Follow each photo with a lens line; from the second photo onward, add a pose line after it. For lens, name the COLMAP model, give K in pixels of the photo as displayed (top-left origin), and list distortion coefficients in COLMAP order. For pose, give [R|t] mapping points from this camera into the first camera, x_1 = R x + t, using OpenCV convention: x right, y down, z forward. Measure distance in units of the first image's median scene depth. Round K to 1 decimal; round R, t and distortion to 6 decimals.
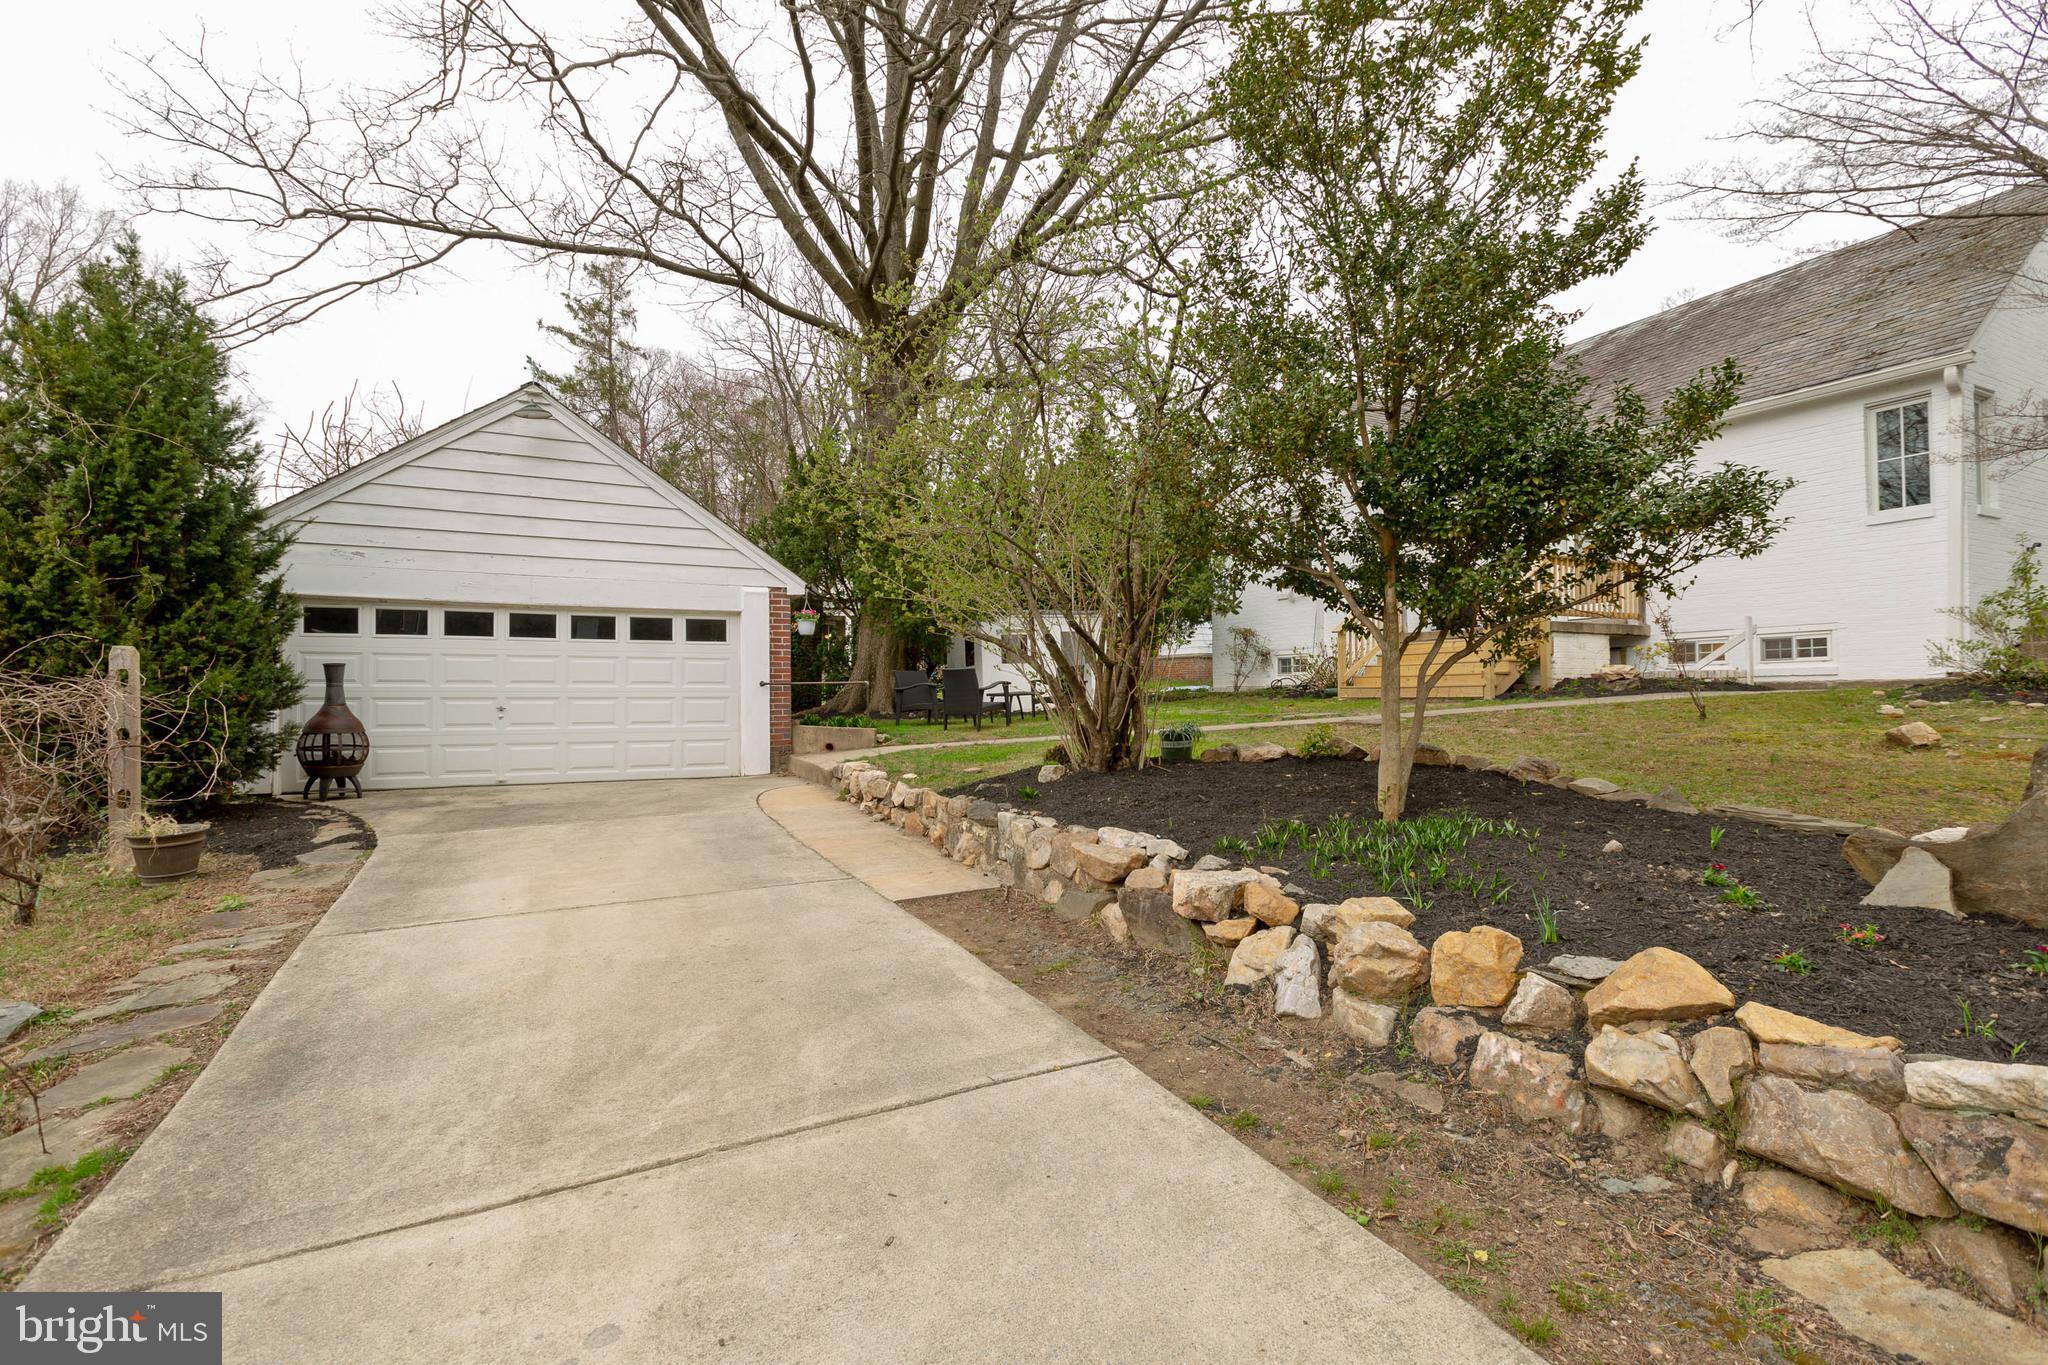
lens RADIAL K [[893.0, 0, 1024.3], [0, 893.0, 691.3], [0, 0, 1]] dist [-0.002510, -0.000552]
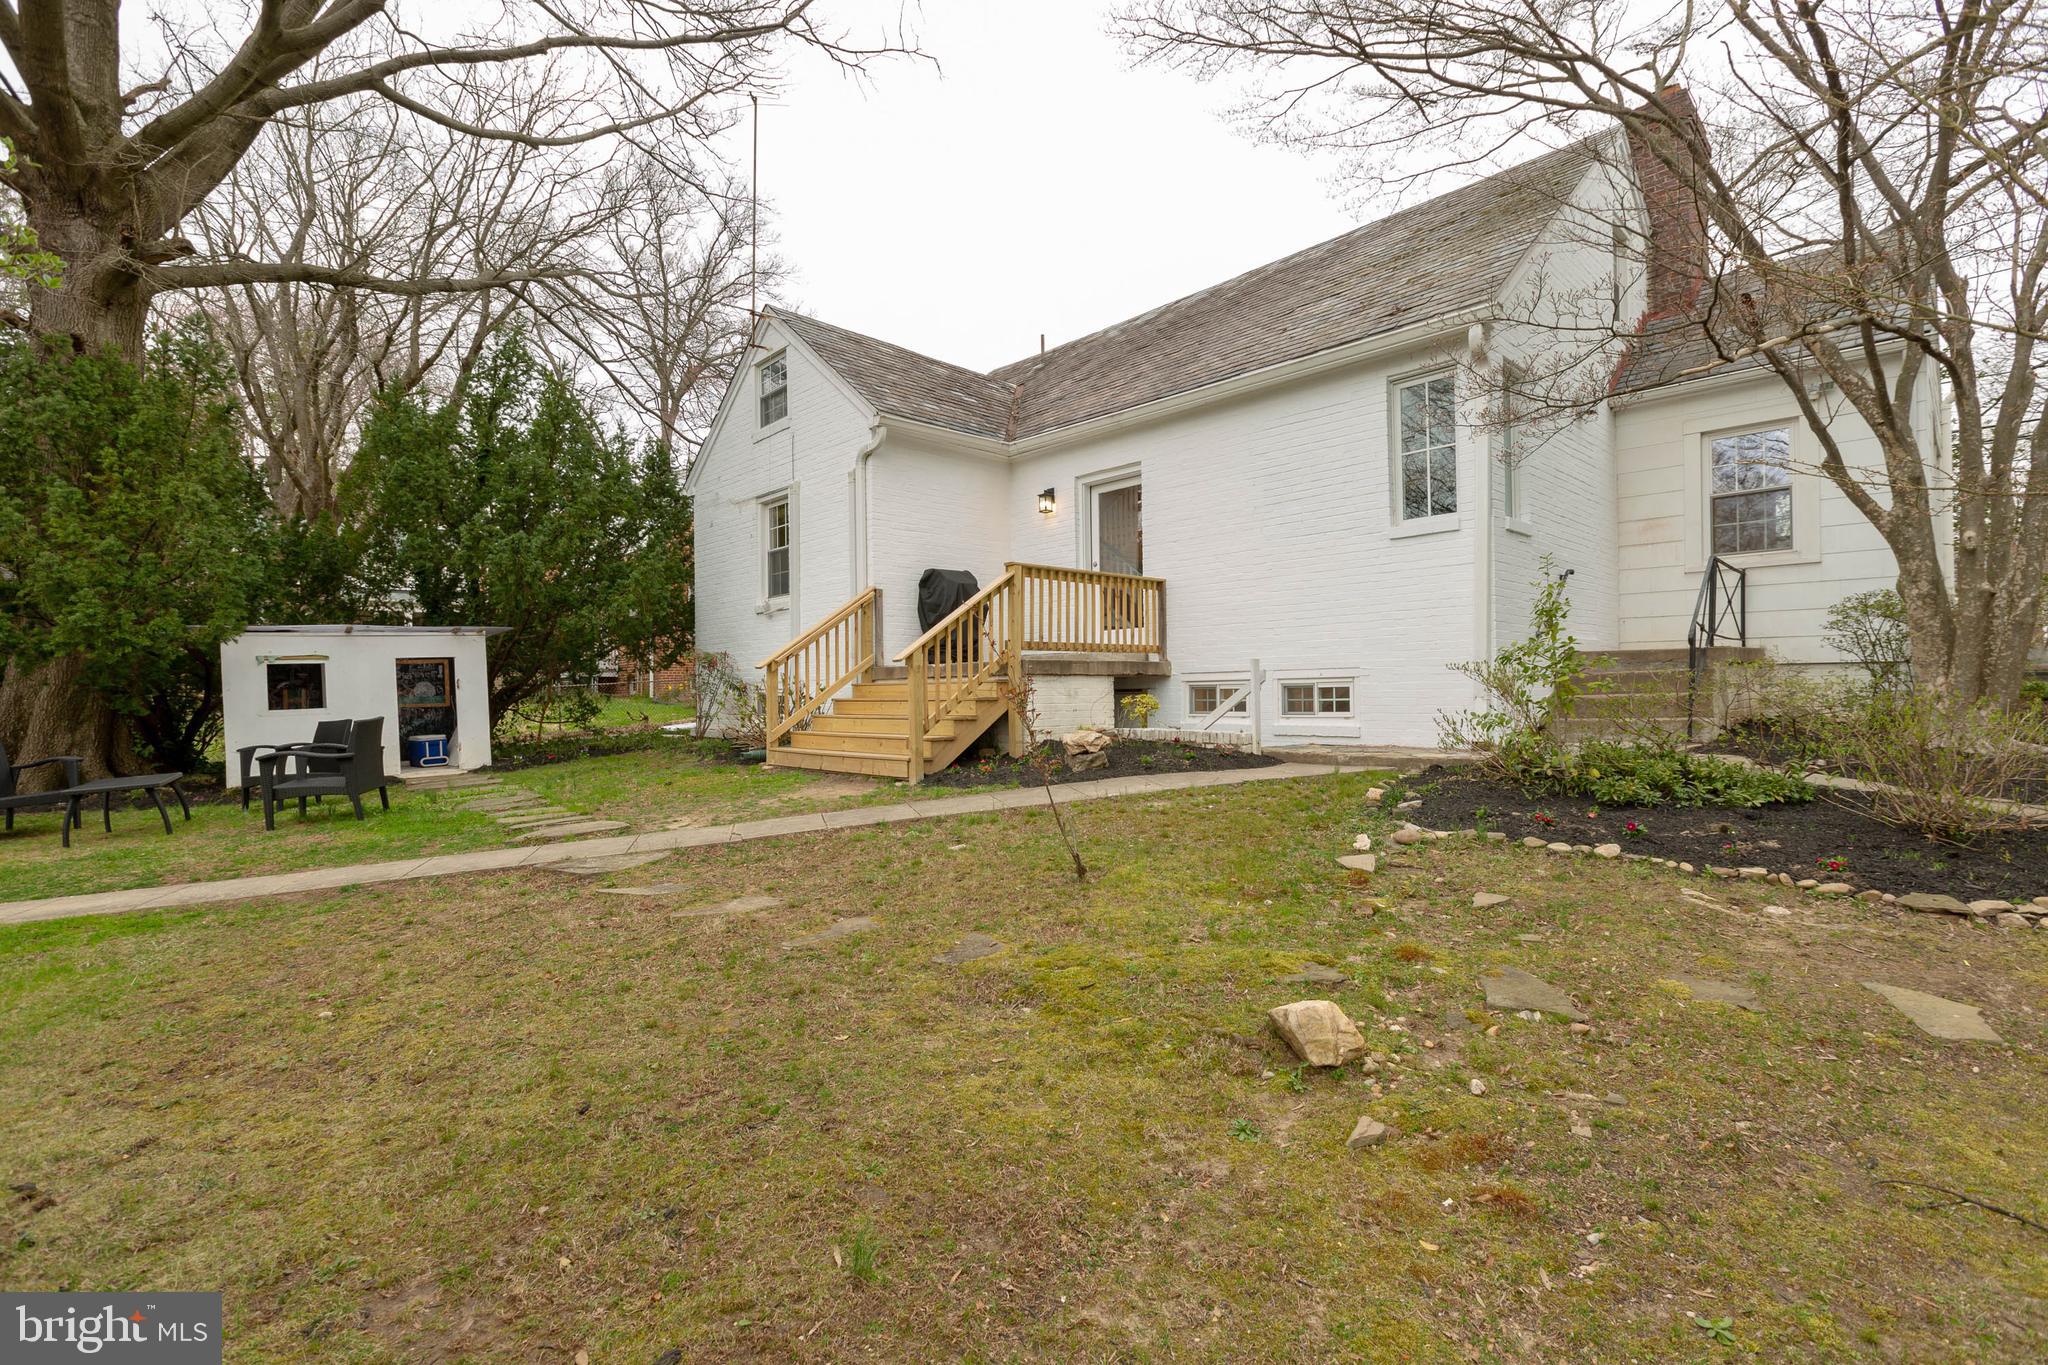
lens RADIAL K [[893.0, 0, 1016.7], [0, 893.0, 691.1], [0, 0, 1]] dist [-0.002510, -0.000552]
pose [[0.958537, -0.003500, 0.284947, 0.427459], [0.001991, 0.999982, 0.005587, -0.063246], [-0.284962, -0.004788, 0.958527, 0.366901]]
